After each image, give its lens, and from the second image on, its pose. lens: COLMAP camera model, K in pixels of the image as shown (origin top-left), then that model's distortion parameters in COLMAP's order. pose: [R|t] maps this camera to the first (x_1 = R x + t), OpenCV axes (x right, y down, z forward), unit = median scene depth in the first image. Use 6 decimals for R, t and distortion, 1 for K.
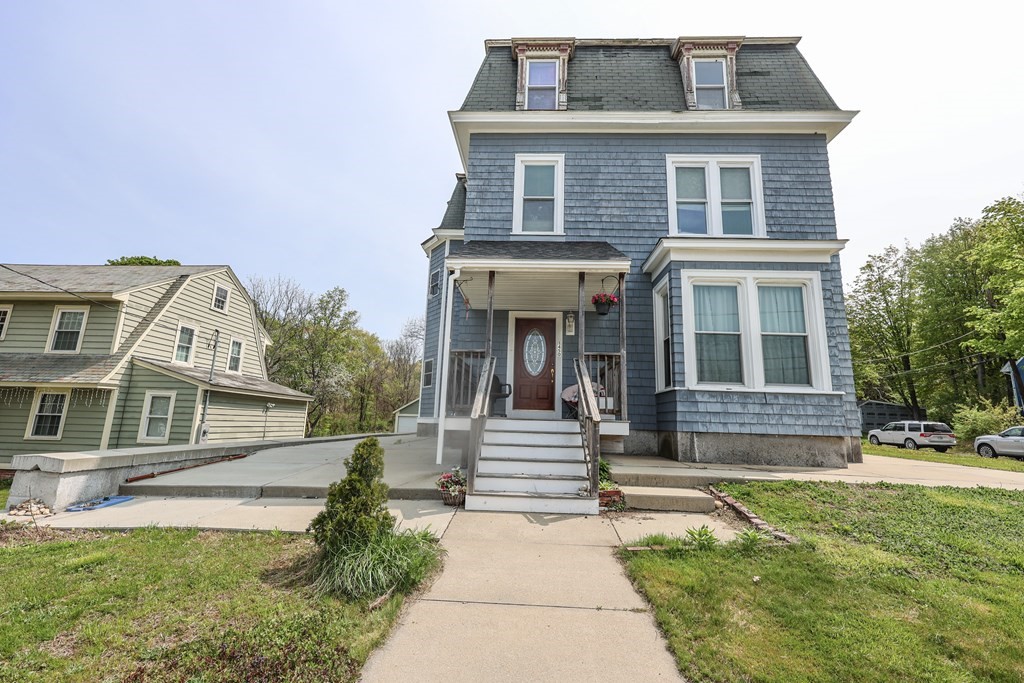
lens RADIAL K [[413.8, 0, 510.9], [0, 413.8, 344.2], [0, 0, 1]] dist [0.000217, 0.000143]
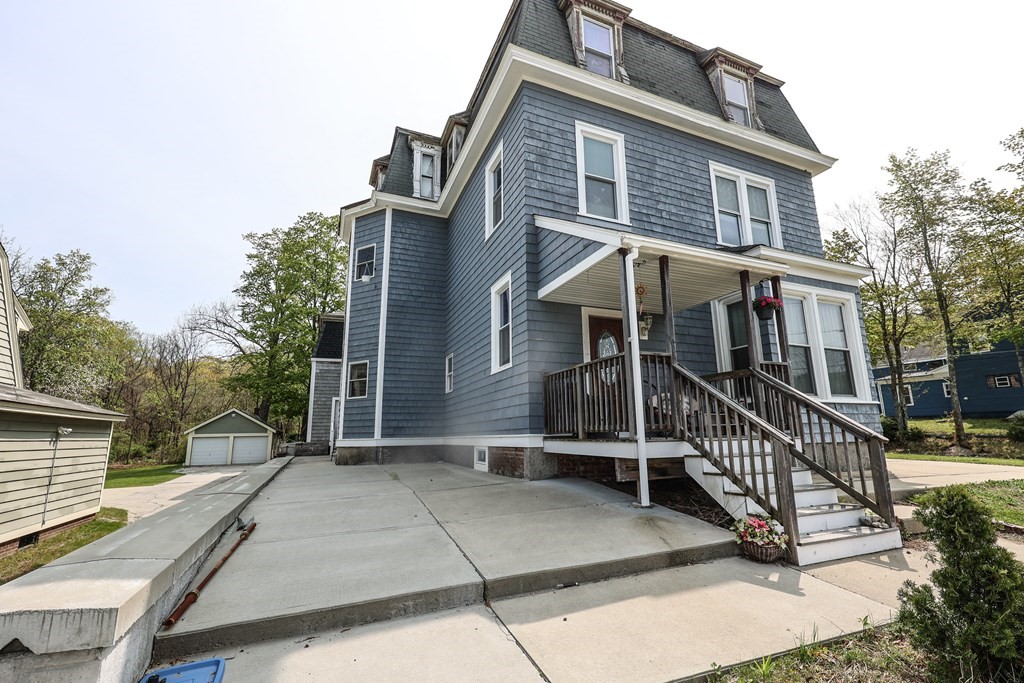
lens RADIAL K [[443.9, 0, 514.7], [0, 443.9, 344.9], [0, 0, 1]] dist [-0.000157, 0.000106]
pose [[0.904534, 0.043027, 0.424225, -0.469856], [-0.038745, 0.999074, -0.018719, 0.016638], [-0.424637, 0.000496, 0.905363, 0.242487]]
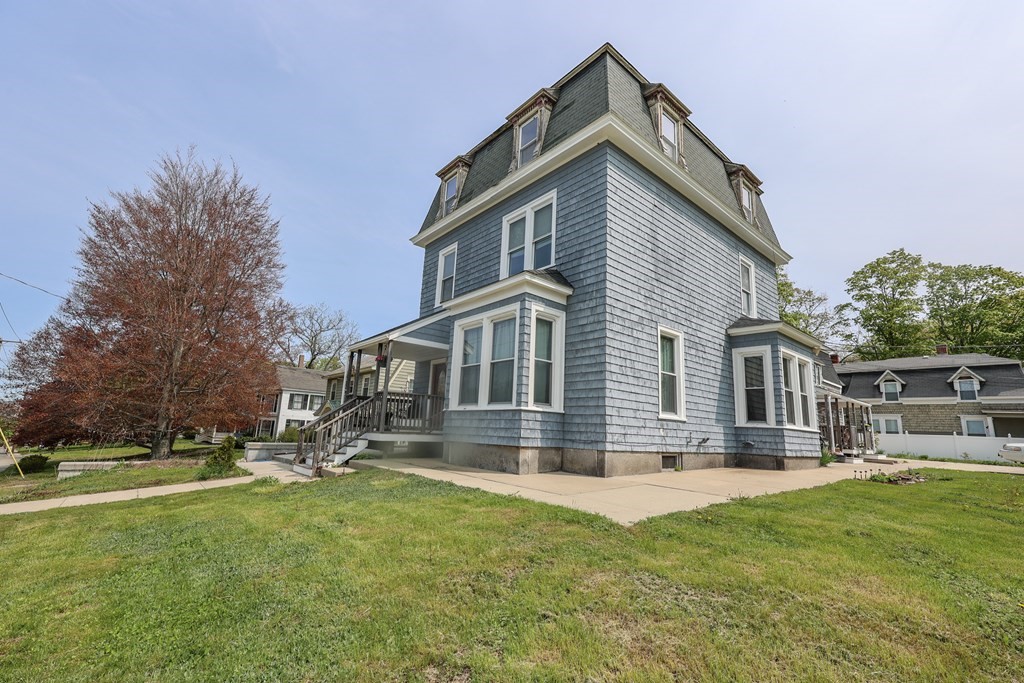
lens RADIAL K [[443.9, 0, 514.7], [0, 443.9, 344.9], [0, 0, 1]] dist [-0.000157, 0.000106]
pose [[0.674123, -0.144441, -0.724358, 1.296260], [0.106842, 0.989448, -0.097869, 0.048895], [0.730851, -0.011416, 0.682442, 0.122755]]
